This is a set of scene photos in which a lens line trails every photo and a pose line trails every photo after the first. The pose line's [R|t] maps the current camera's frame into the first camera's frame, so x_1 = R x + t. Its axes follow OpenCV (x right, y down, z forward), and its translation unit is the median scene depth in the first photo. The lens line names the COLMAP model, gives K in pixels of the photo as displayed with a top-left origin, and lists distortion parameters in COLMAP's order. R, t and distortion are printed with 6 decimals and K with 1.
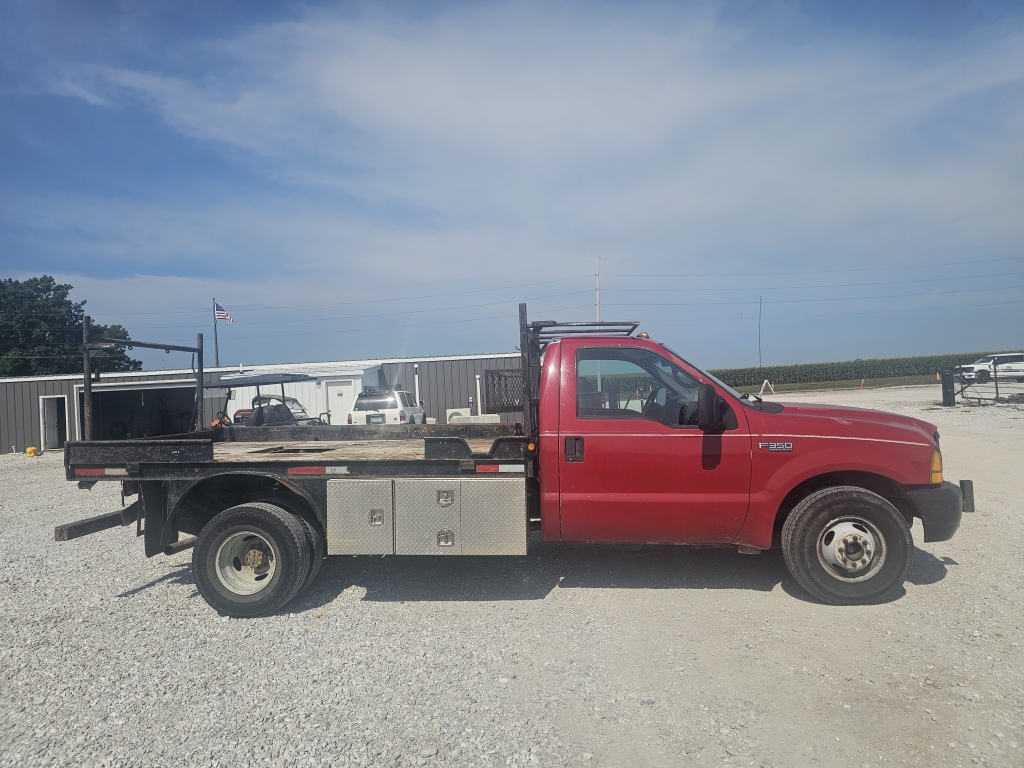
lens RADIAL K [[690.2, 0, 517.1], [0, 690.2, 376.4], [0, 0, 1]] dist [0.056122, -0.073916]
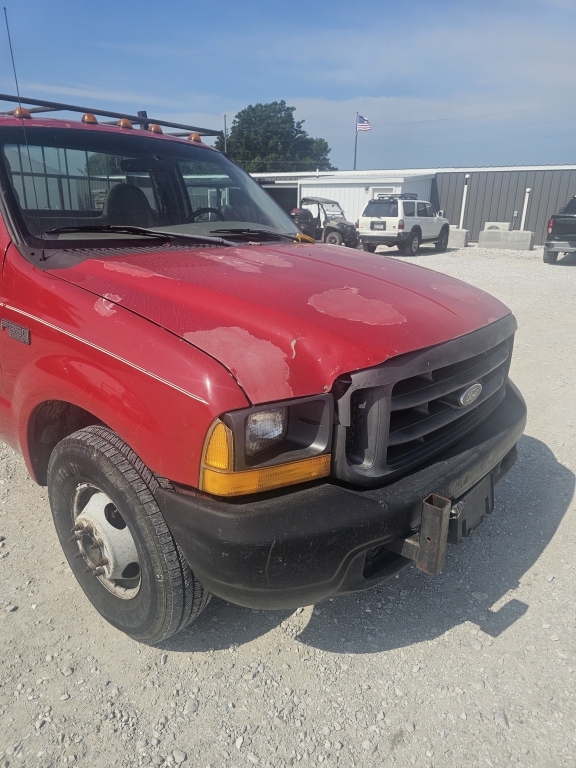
lens RADIAL K [[511.5, 0, 288.0], [0, 511.5, 384.0], [0, 0, 1]] dist [0.003389, 0.001905]
pose [[0.798361, 0.256145, -0.544985, 0.708787], [-0.039480, 0.925340, 0.377078, -0.027152], [0.600883, -0.279528, 0.748868, 0.820119]]
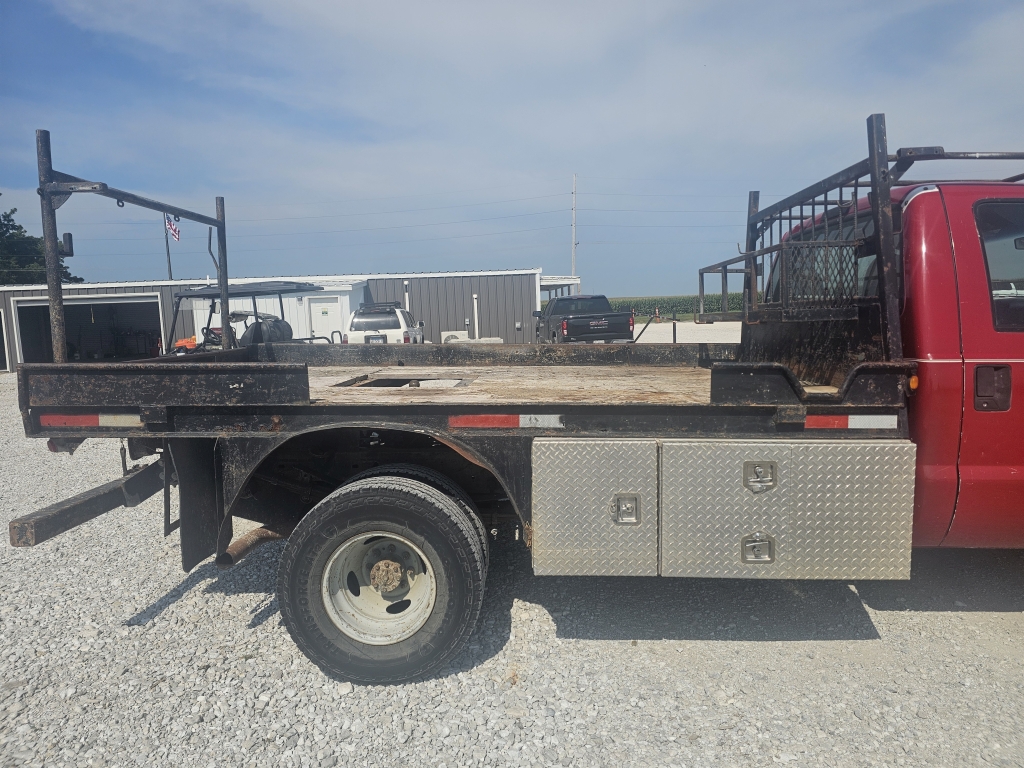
lens RADIAL K [[687.9, 0, 512.0], [0, 687.9, 384.0], [0, 0, 1]] dist [0.060777, -0.069422]
pose [[0.998262, 0.006900, 0.058528, -0.305717], [-0.013760, 0.992961, 0.117636, 0.041270], [-0.057304, -0.118237, 0.991331, 0.454489]]
